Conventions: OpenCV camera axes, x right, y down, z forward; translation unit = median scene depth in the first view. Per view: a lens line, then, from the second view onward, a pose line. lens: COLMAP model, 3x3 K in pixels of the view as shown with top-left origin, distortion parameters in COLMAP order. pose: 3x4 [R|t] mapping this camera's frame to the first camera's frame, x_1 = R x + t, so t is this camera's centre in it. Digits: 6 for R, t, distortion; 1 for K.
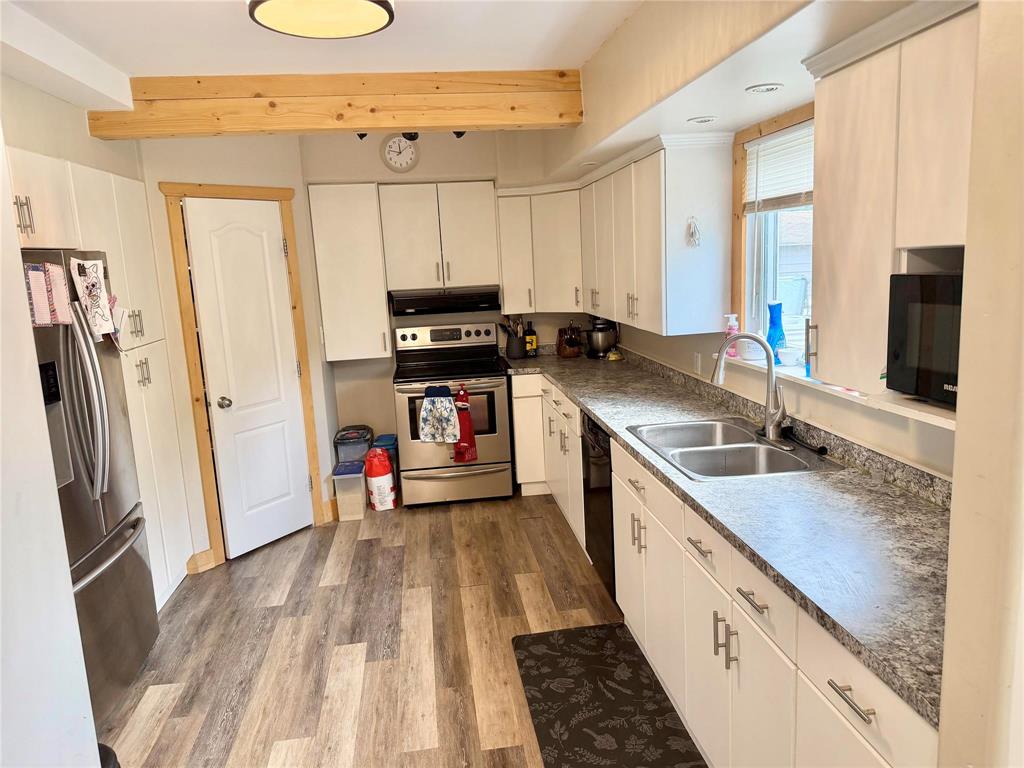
lens RADIAL K [[720.5, 0, 515.9], [0, 720.5, 387.9], [0, 0, 1]] dist [-0.001260, -0.011343]
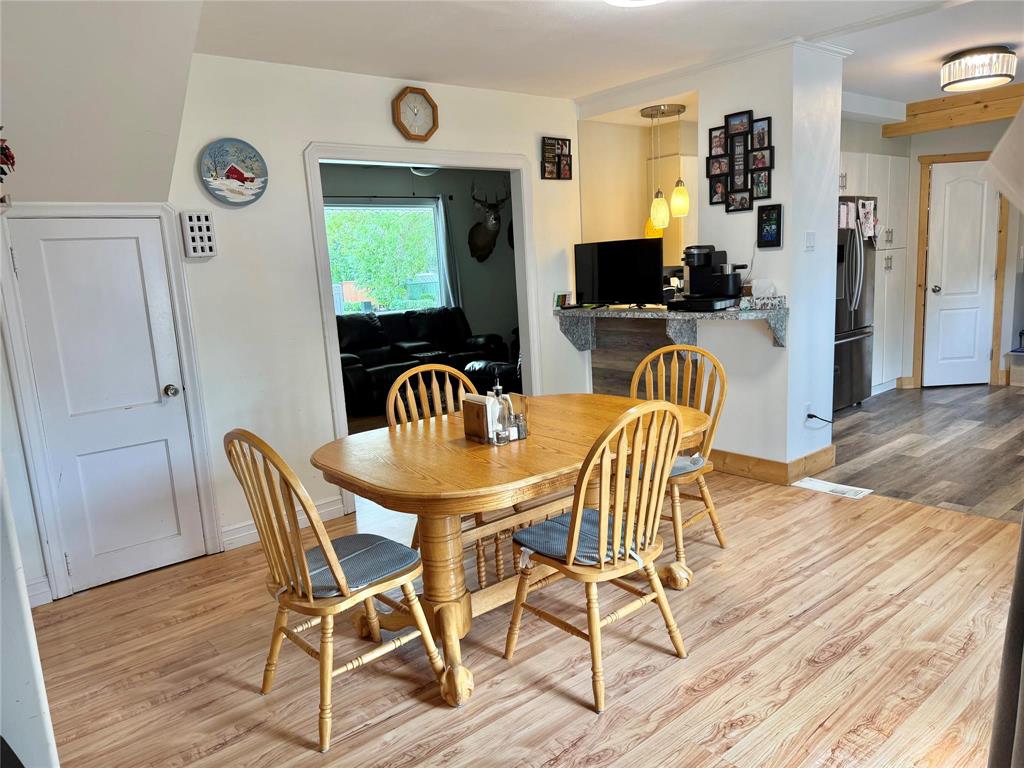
lens RADIAL K [[720.5, 0, 511.4], [0, 720.5, 388.3], [0, 0, 1]] dist [-0.001260, -0.011343]
pose [[0.530046, 0.167840, -0.831193, 0.605806], [-0.120604, 0.985172, 0.122024, 0.201360], [0.839349, 0.035567, 0.542429, -0.870838]]
